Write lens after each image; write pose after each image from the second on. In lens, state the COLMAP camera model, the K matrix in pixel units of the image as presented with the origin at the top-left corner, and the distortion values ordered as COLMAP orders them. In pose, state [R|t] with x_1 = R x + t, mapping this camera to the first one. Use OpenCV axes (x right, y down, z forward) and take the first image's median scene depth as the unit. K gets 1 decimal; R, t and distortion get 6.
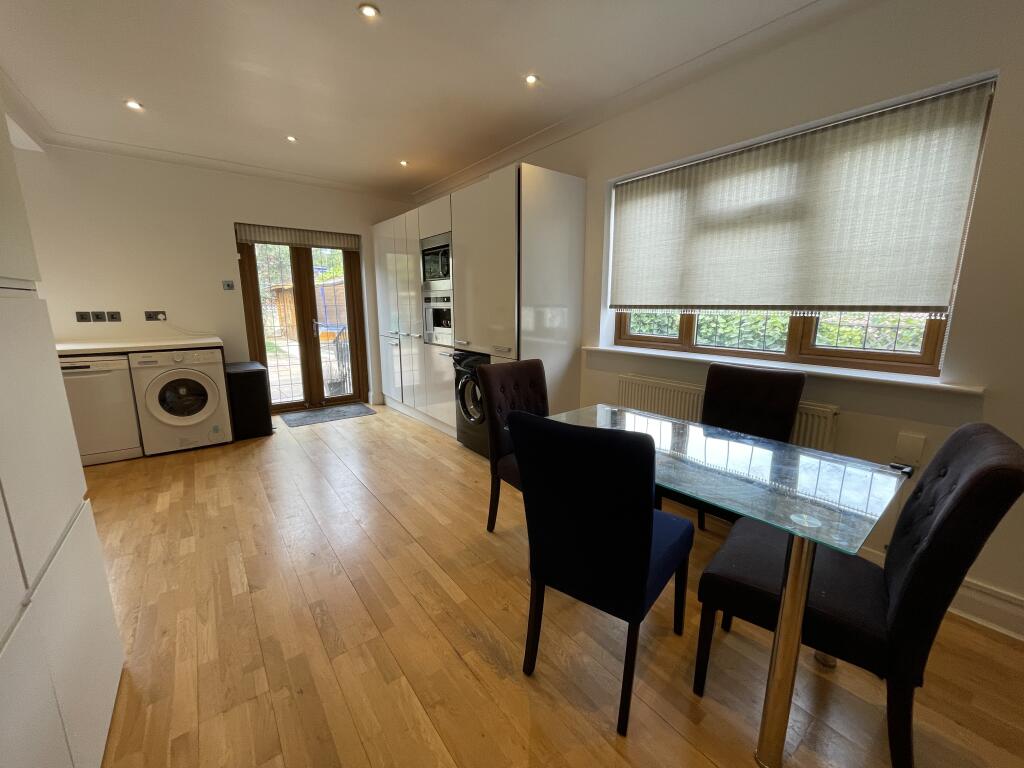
lens RADIAL K [[412.3, 0, 514.2], [0, 412.3, 382.1], [0, 0, 1]] dist [-0.001918, -0.000366]
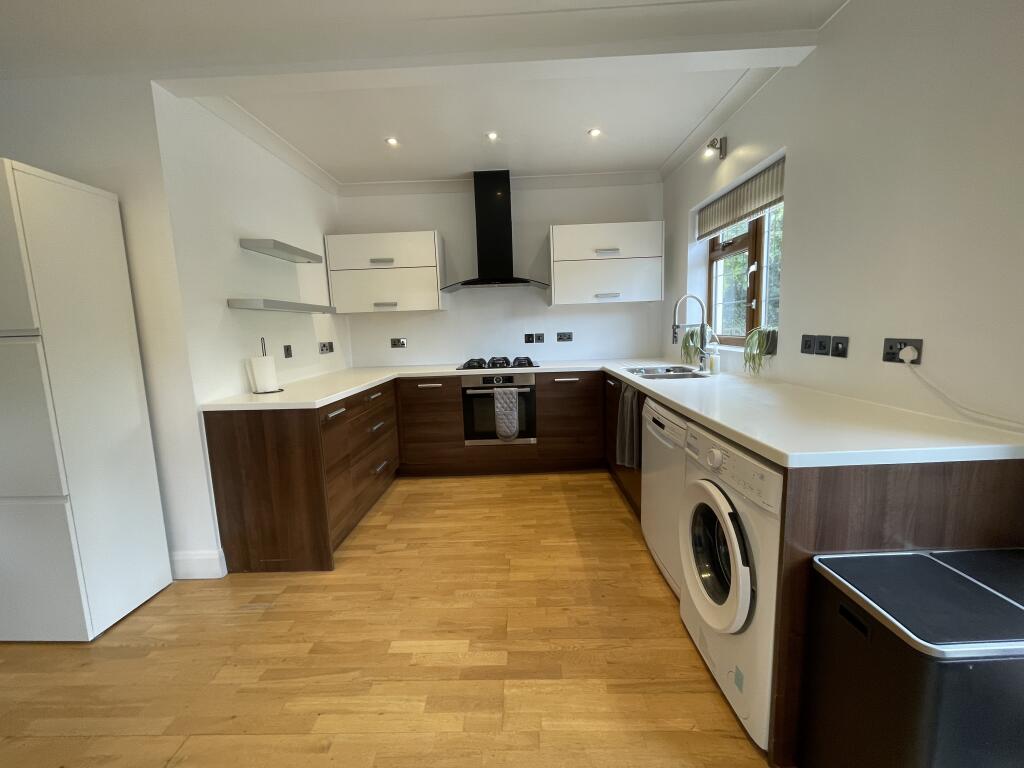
lens RADIAL K [[412.3, 0, 511.7], [0, 412.3, 383.3], [0, 0, 1]] dist [-0.001918, -0.000366]
pose [[-0.626761, 0.125375, -0.769059, -0.375592], [-0.114996, 0.961281, 0.250430, -0.199806], [0.770680, 0.245399, -0.588075, 1.026586]]
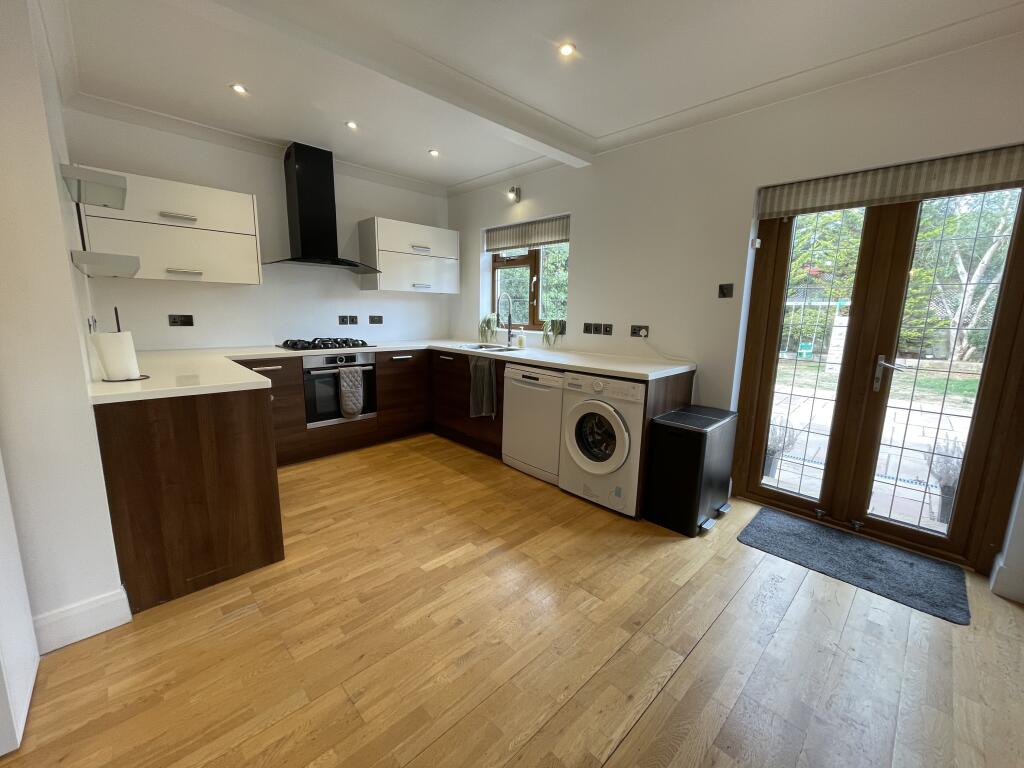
lens RADIAL K [[412.3, 0, 510.9], [0, 412.3, 384.5], [0, 0, 1]] dist [-0.001918, -0.000366]
pose [[0.104415, 0.174726, -0.979065, -0.079452], [-0.206742, 0.966754, 0.150481, -0.138558], [0.972808, 0.186701, 0.137067, 0.708142]]
